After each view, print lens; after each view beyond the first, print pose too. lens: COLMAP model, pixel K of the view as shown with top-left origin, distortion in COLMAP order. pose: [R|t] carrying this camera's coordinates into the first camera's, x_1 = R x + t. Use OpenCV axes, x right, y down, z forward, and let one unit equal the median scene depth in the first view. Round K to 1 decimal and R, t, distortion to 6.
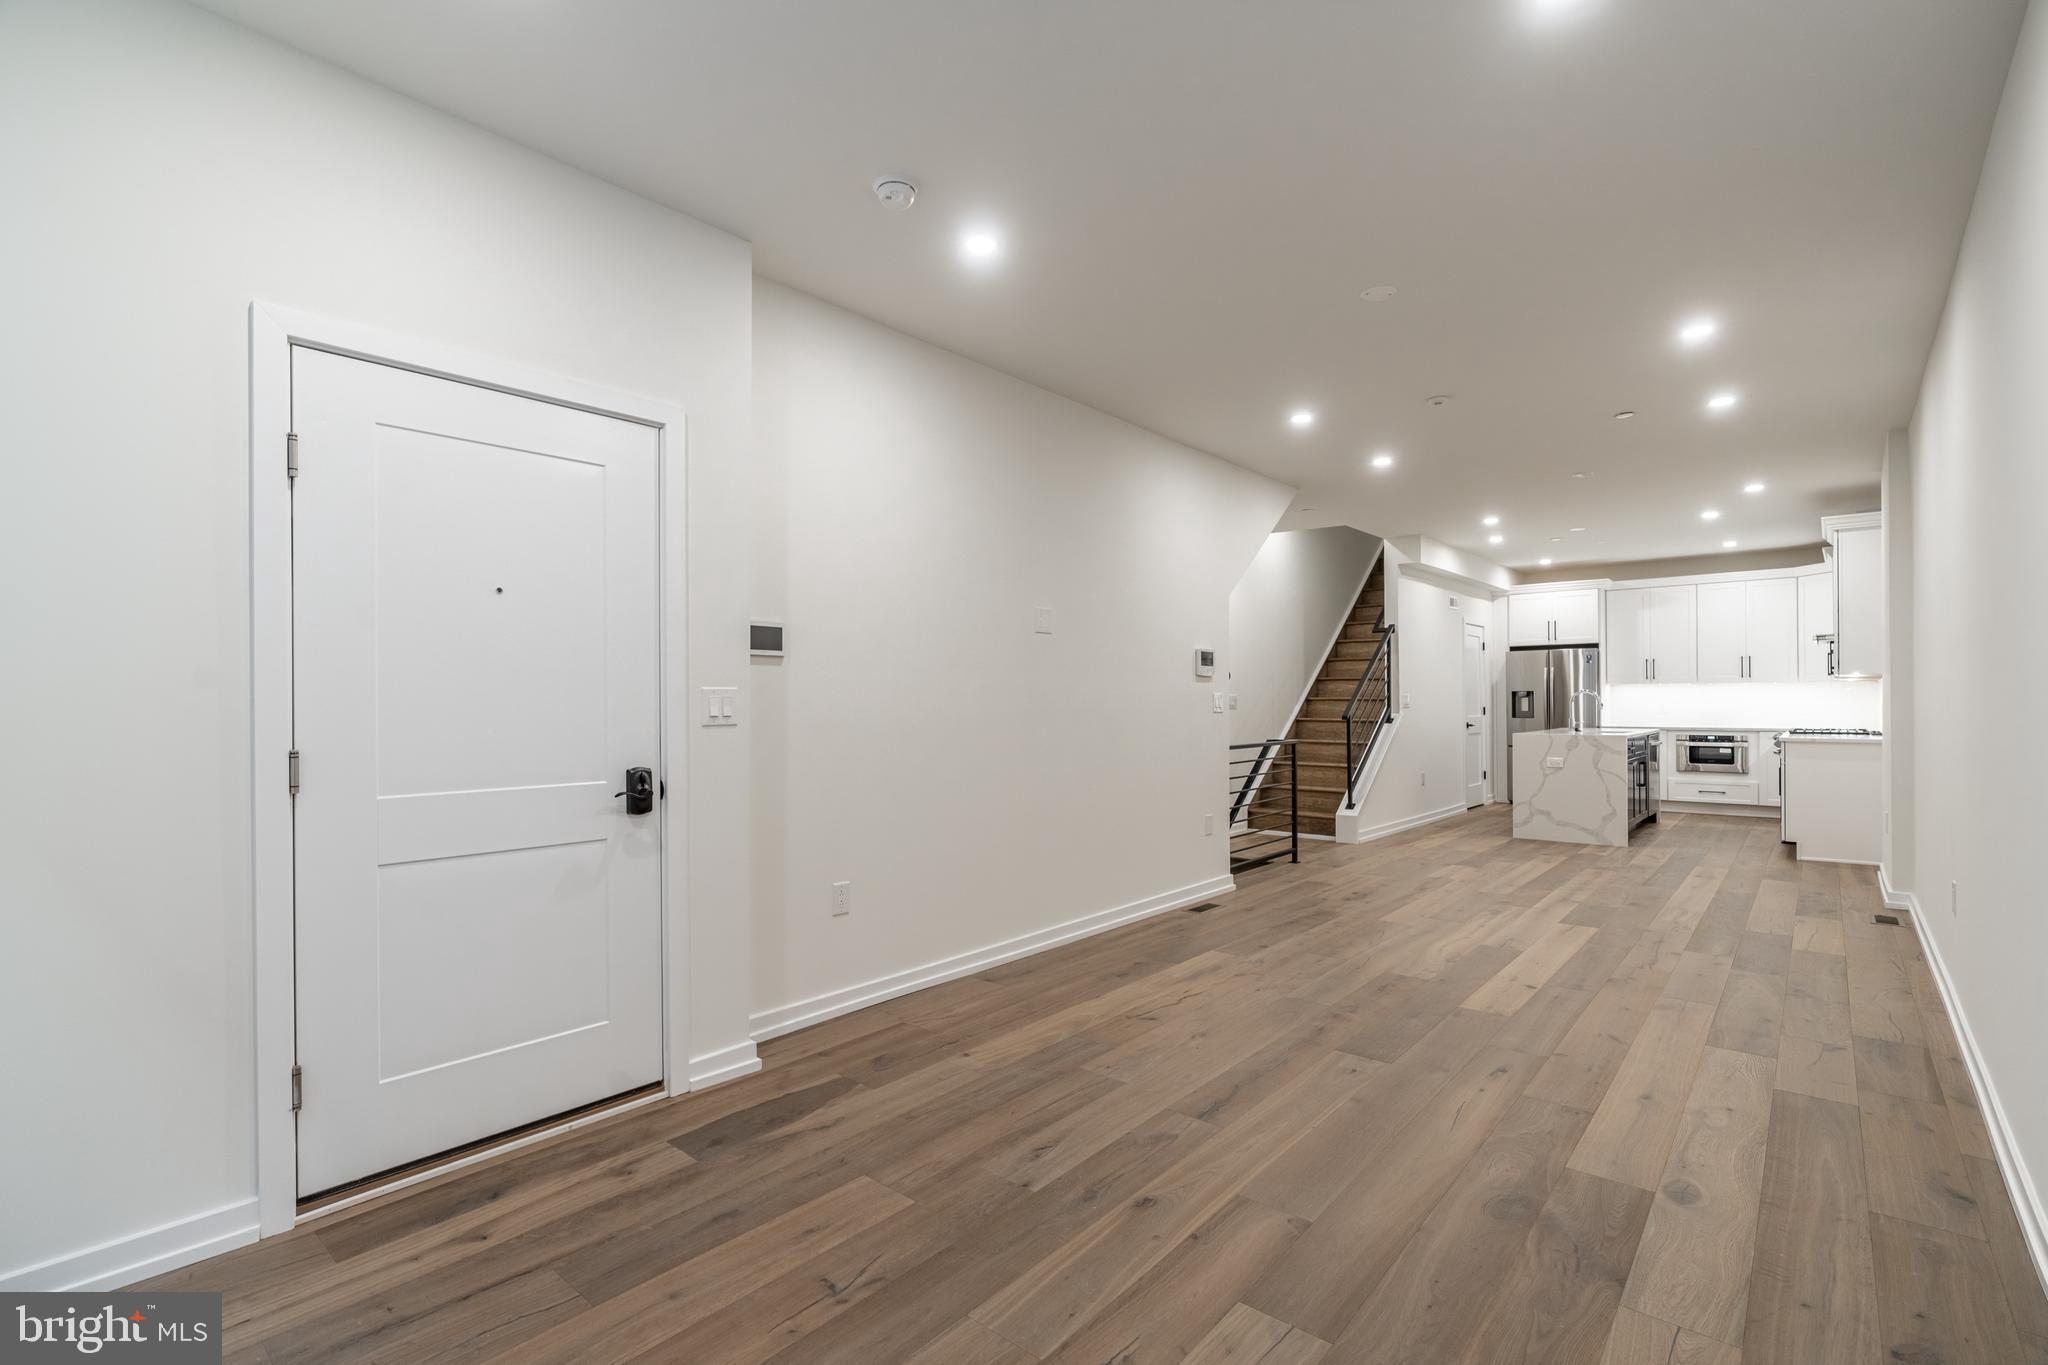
lens RADIAL K [[940.9, 0, 1008.2], [0, 940.9, 698.8], [0, 0, 1]] dist [-0.009590, 0.003143]
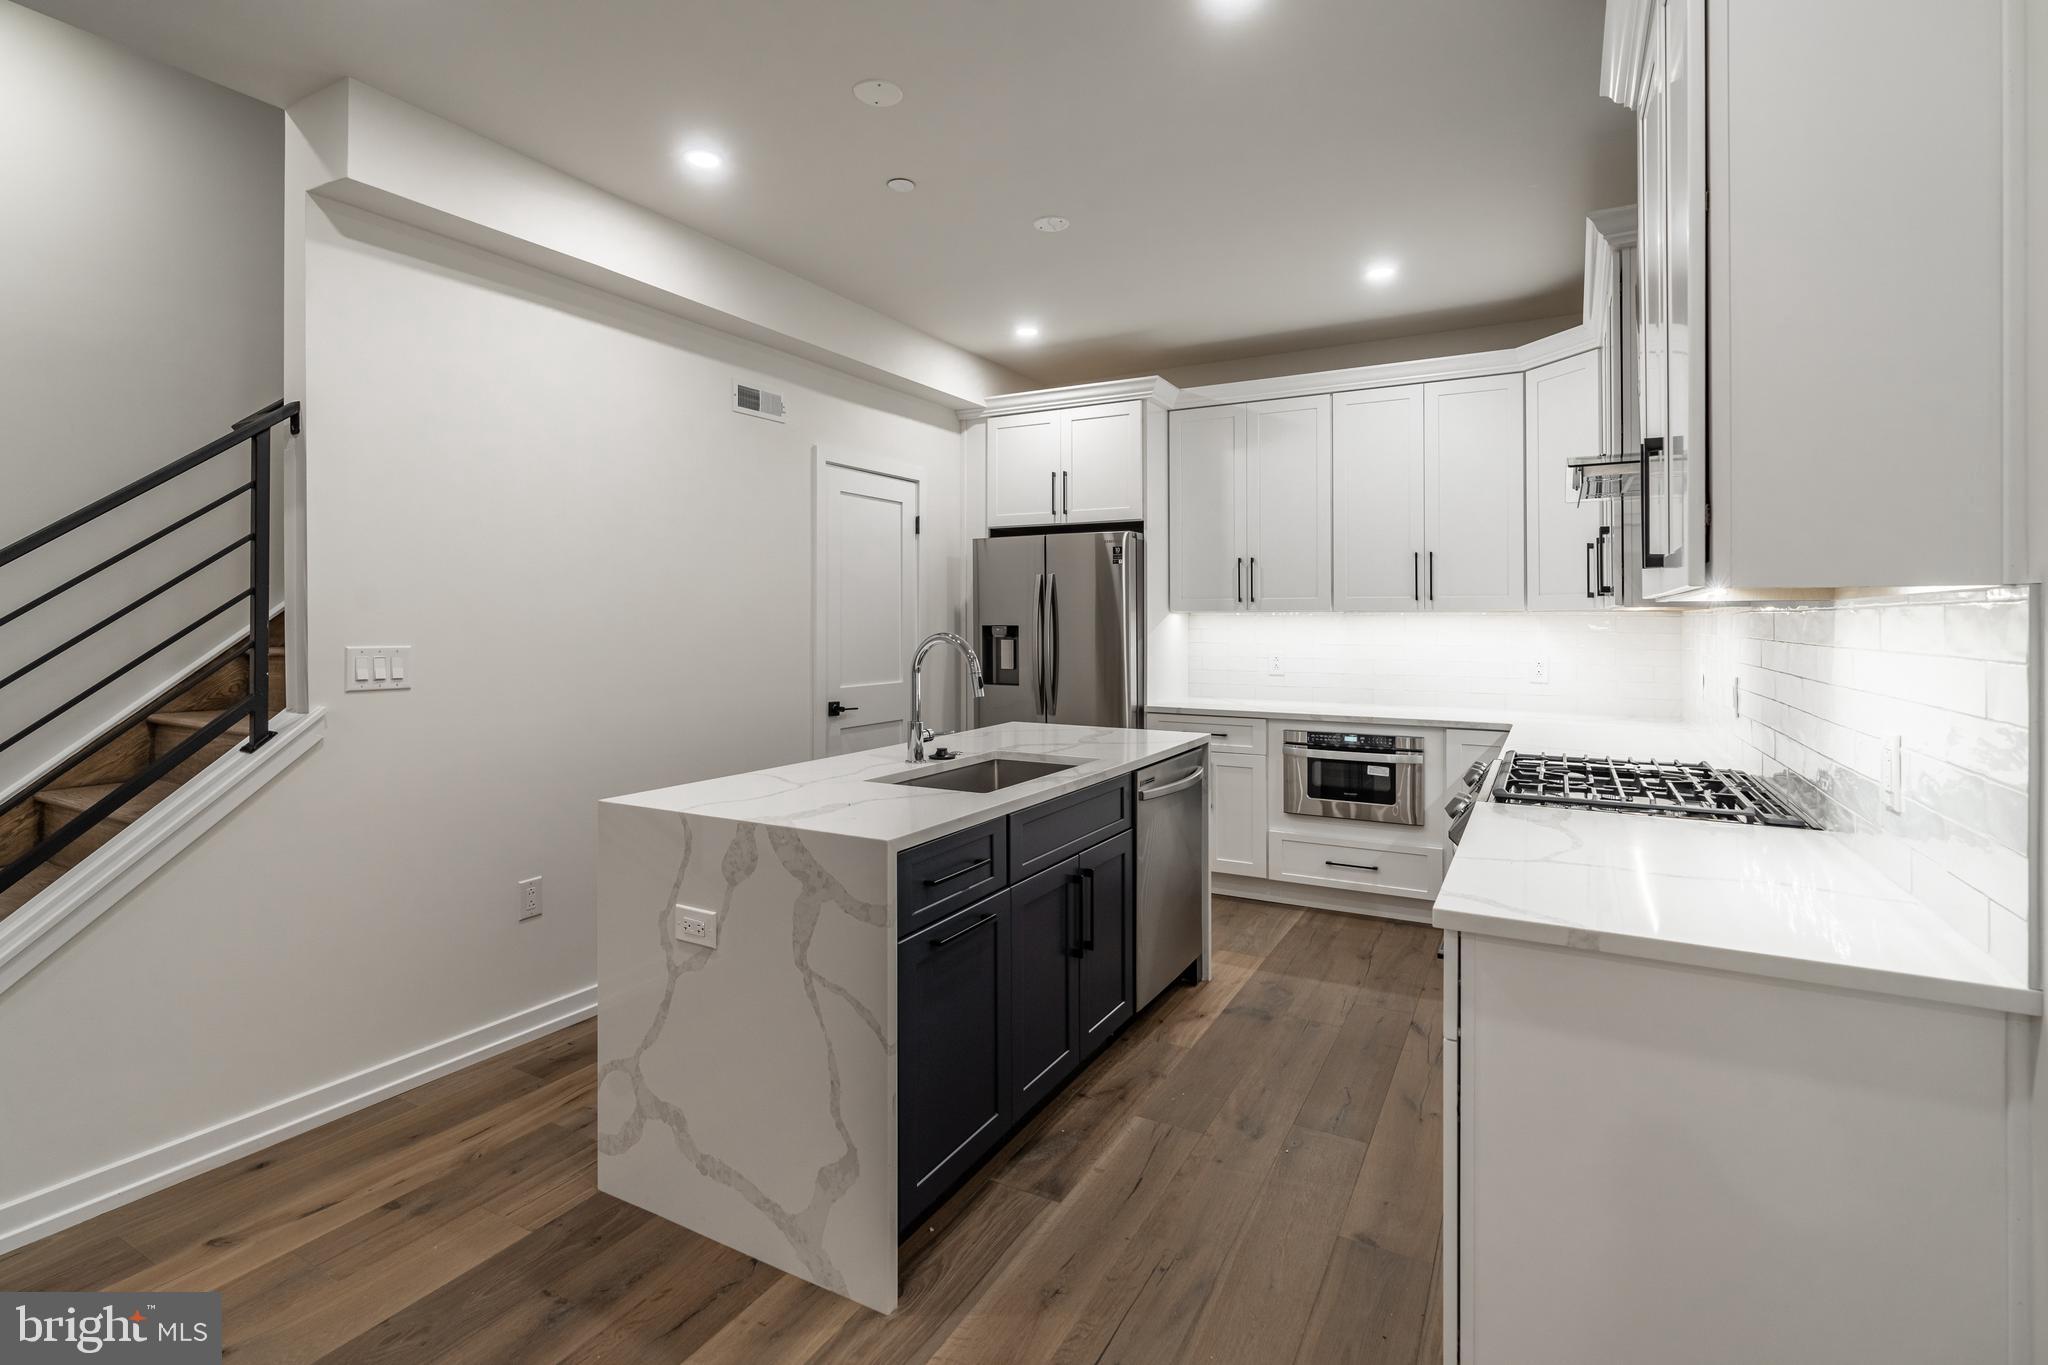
lens RADIAL K [[940.9, 0, 1036.0], [0, 940.9, 613.8], [0, 0, 1]] dist [-0.009590, 0.003143]
pose [[0.975598, 0.006999, 0.219452, 0.818677], [-0.006035, 0.999969, -0.005062, -0.020740], [-0.219481, 0.003614, 0.975610, 0.972013]]
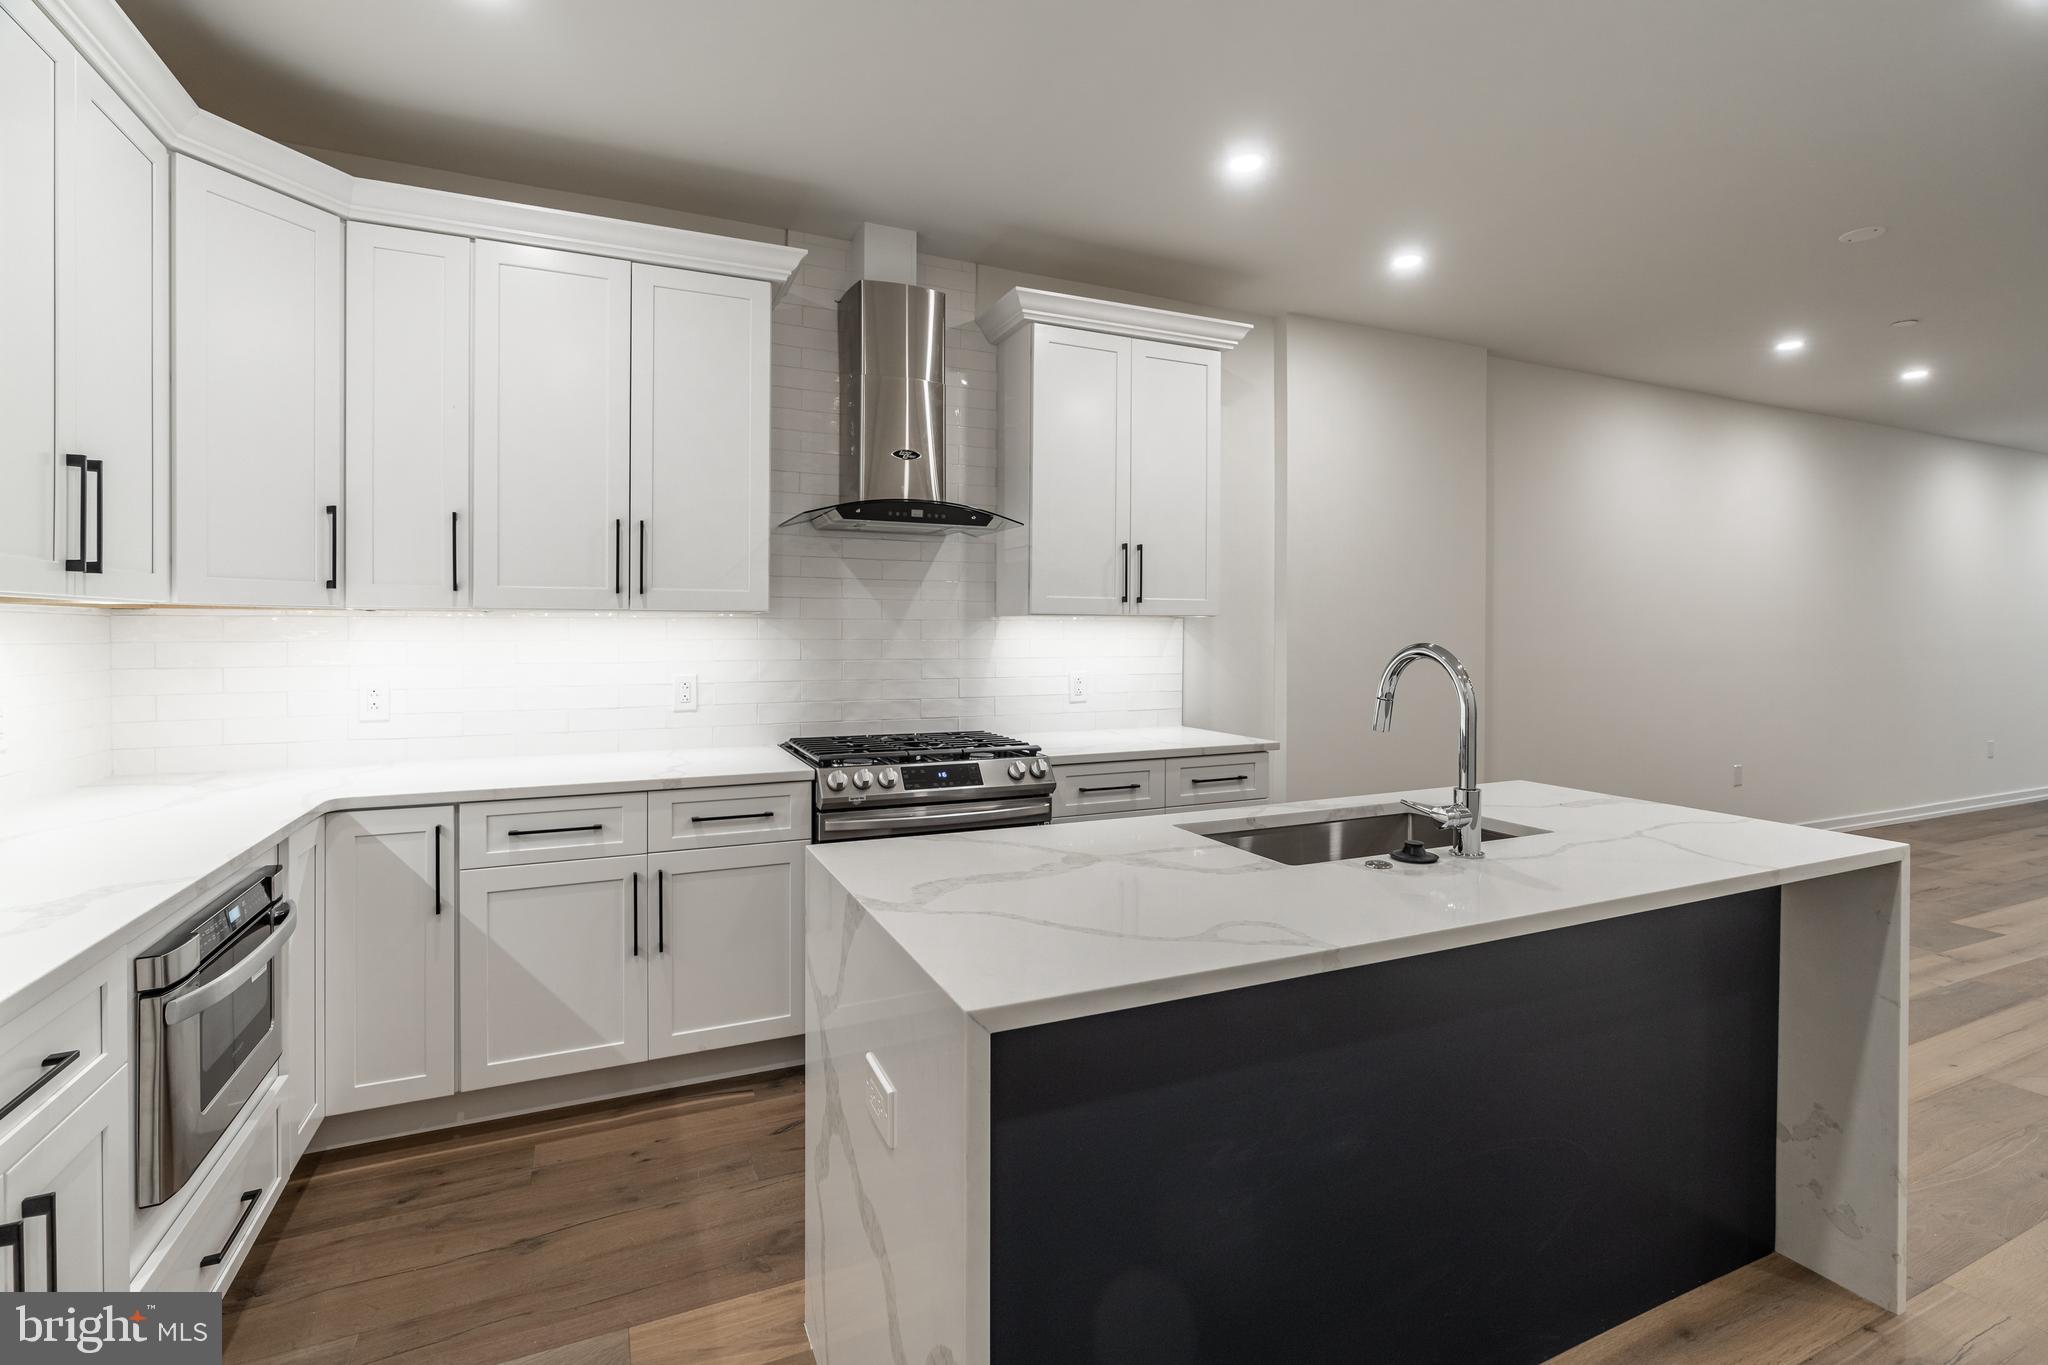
lens RADIAL K [[940.9, 0, 1012.5], [0, 940.9, 653.7], [0, 0, 1]] dist [-0.009590, 0.003143]
pose [[-0.905563, -0.009012, 0.424116, 0.869263], [0.002770, 0.999627, 0.027155, -0.019570], [-0.424203, 0.025766, -0.905200, 1.745665]]
